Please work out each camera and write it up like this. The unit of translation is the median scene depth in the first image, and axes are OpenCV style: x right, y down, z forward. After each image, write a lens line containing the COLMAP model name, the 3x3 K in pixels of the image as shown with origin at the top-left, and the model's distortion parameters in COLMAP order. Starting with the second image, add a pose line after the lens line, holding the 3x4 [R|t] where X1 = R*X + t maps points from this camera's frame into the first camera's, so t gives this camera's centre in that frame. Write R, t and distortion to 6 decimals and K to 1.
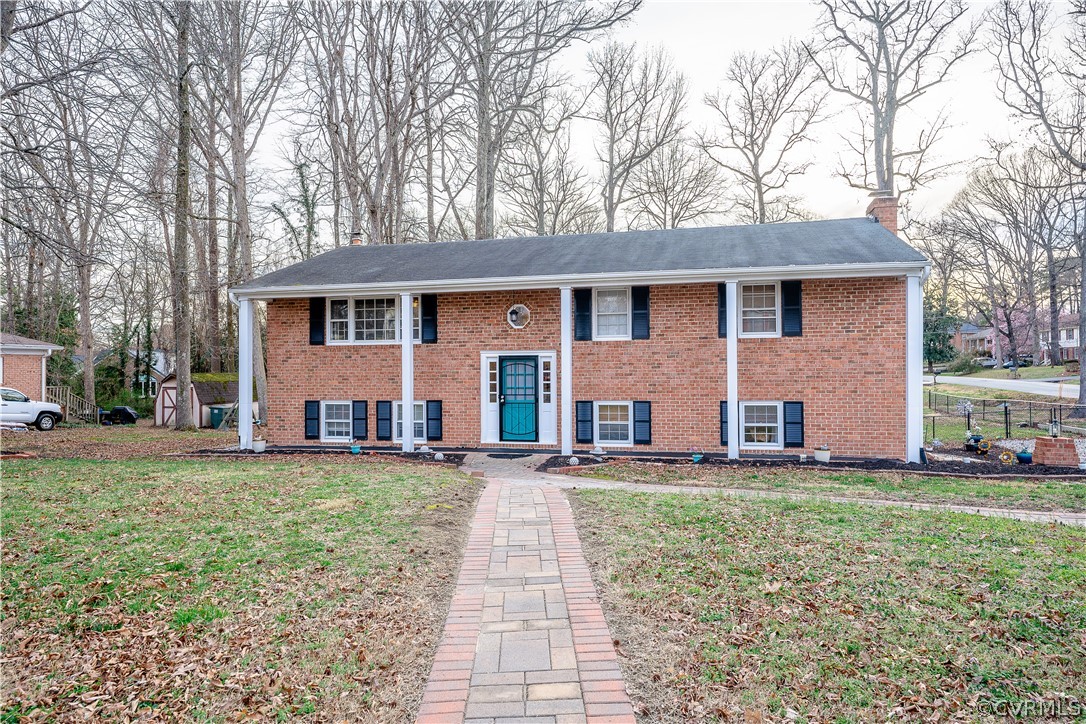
lens RADIAL K [[694.5, 0, 538.4], [0, 694.5, 367.1], [0, 0, 1]] dist [0.022236, 0.000406]
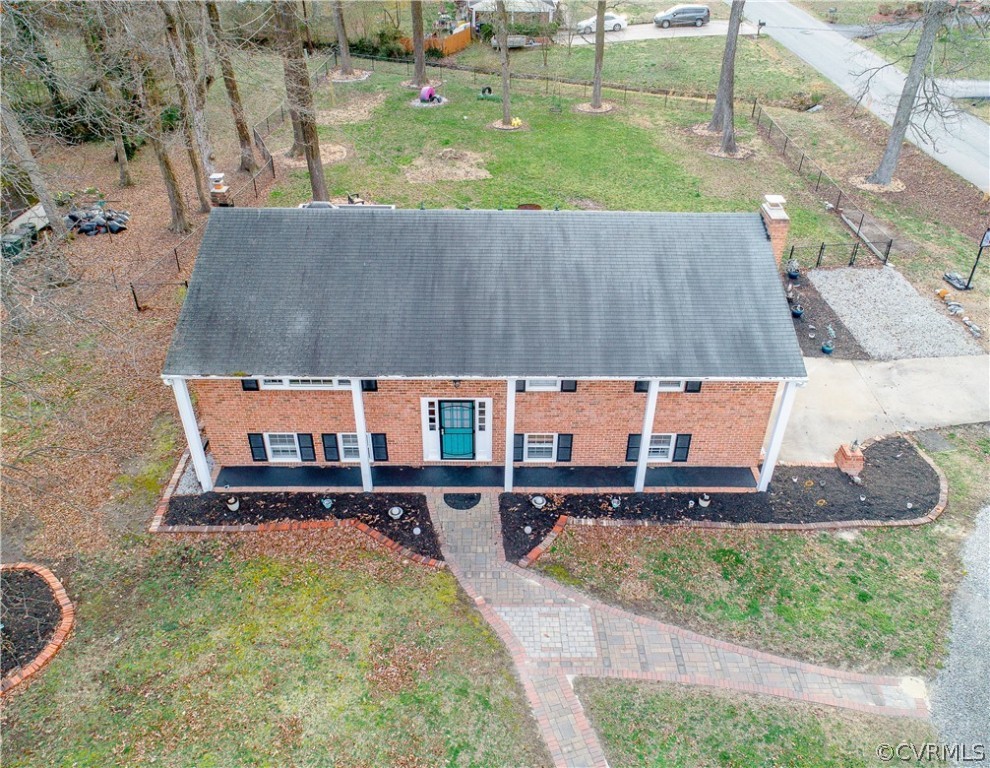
lens RADIAL K [[784.0, 0, 498.4], [0, 784.0, 383.7], [0, 0, 1]] dist [-0.034532, -0.000251]
pose [[0.967893, -0.128795, 0.215861, -0.227523], [-0.018764, 0.819340, 0.573001, -0.743703], [-0.250663, -0.558654, 0.790616, 0.014406]]
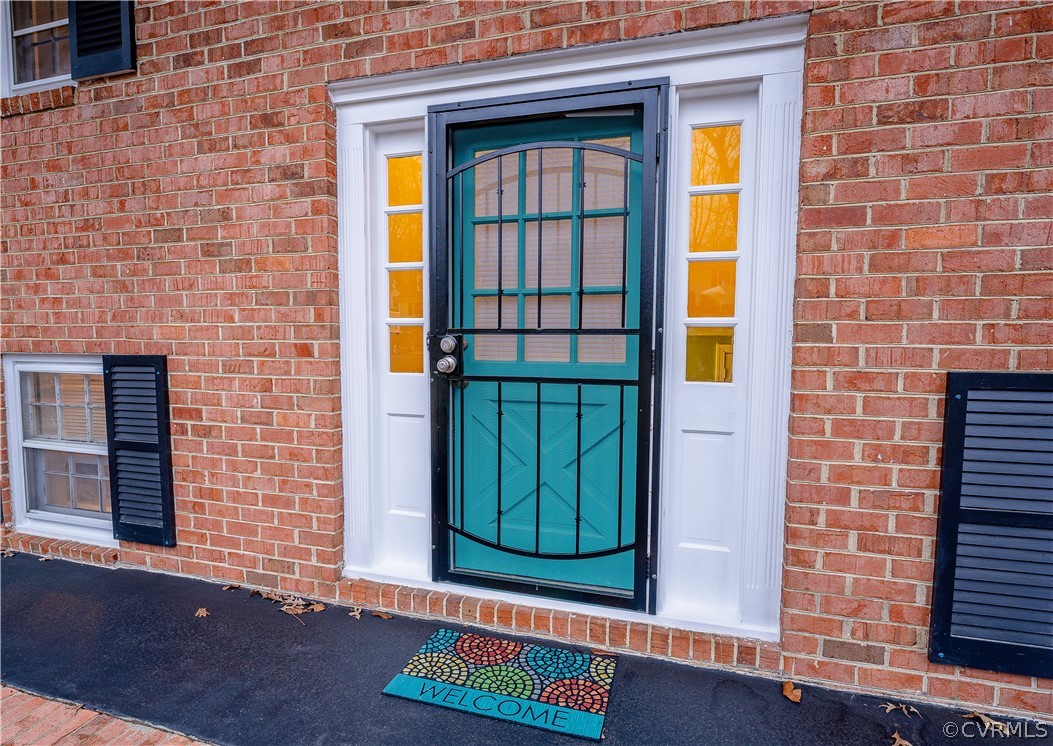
lens RADIAL K [[543.8, 0, 524.7], [0, 543.8, 377.7], [0, 0, 1]] dist [-0.006383, -0.000501]
pose [[0.998423, 0.014565, -0.054214, -0.024399], [-0.010385, 0.997007, 0.076607, 0.040909], [0.055168, -0.075923, 0.995586, 0.856264]]
